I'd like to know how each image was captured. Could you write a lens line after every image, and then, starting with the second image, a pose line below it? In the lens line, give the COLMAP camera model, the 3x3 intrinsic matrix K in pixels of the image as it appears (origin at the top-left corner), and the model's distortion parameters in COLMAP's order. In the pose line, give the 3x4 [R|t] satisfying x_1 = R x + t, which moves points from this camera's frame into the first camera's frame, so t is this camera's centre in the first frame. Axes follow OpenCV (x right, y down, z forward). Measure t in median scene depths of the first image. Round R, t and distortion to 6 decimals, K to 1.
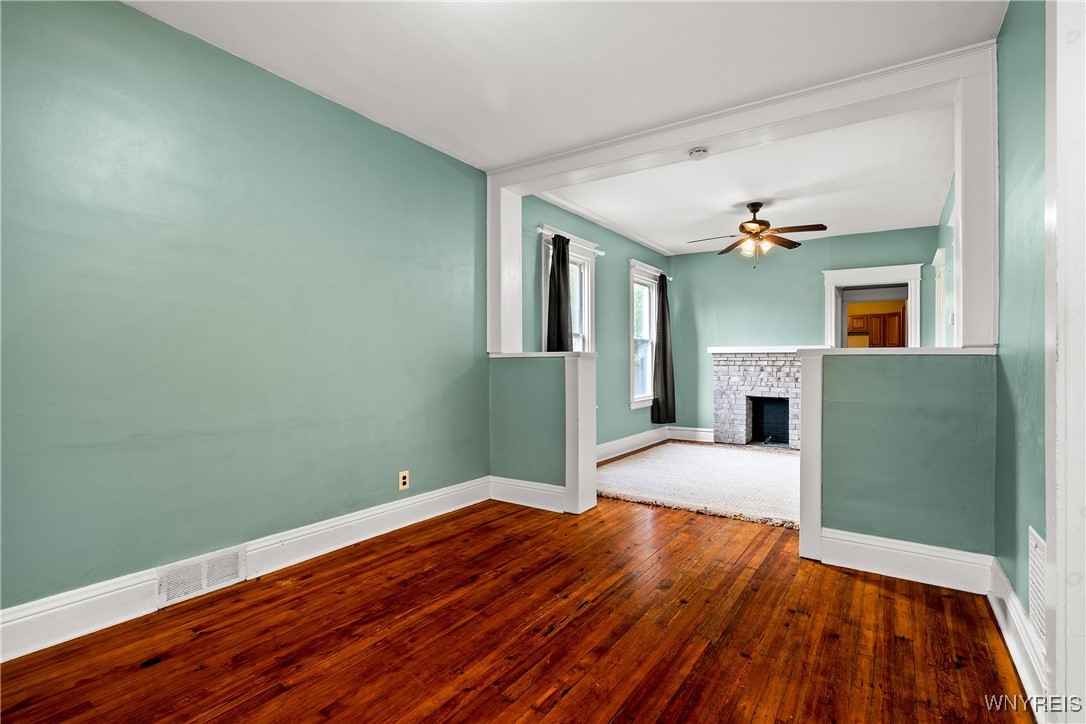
lens RADIAL K [[519.4, 0, 542.5], [0, 519.4, 361.9], [0, 0, 1]] dist [-0.000066, 0.000096]
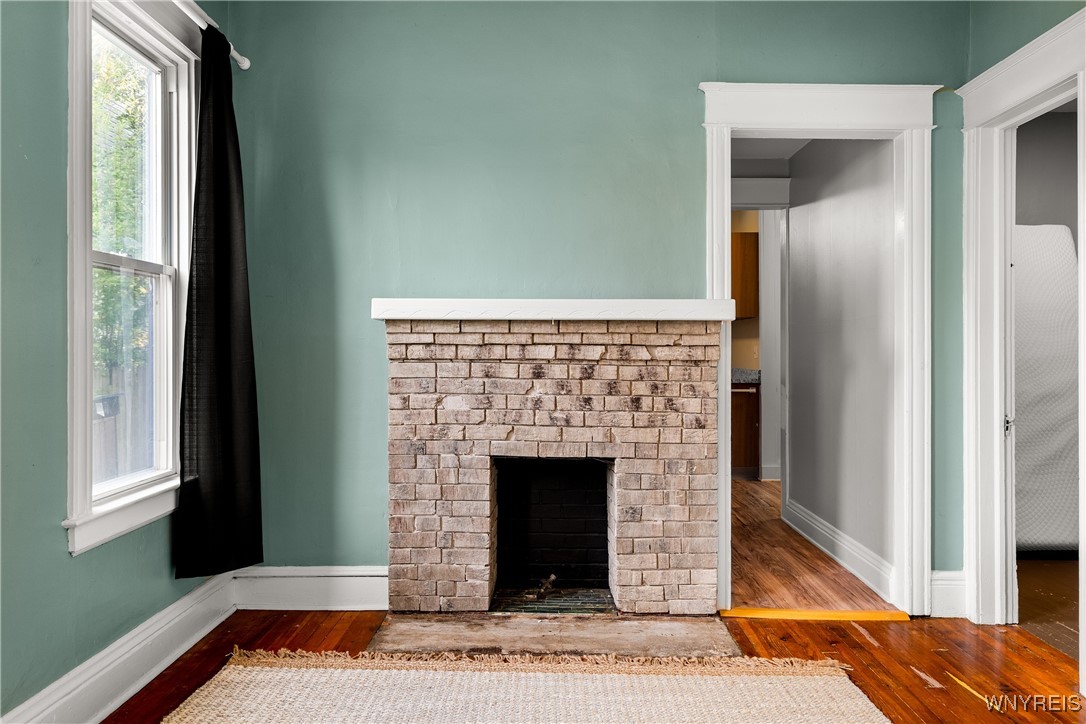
lens RADIAL K [[902.4, 0, 543.4], [0, 902.4, 356.7], [0, 0, 1]] dist [-0.000613, -0.002697]
pose [[0.835759, -0.000034, 0.549096, 0.118014], [-0.003019, 0.999985, 0.004656, 0.002309], [-0.549088, -0.005549, 0.835746, 0.523882]]
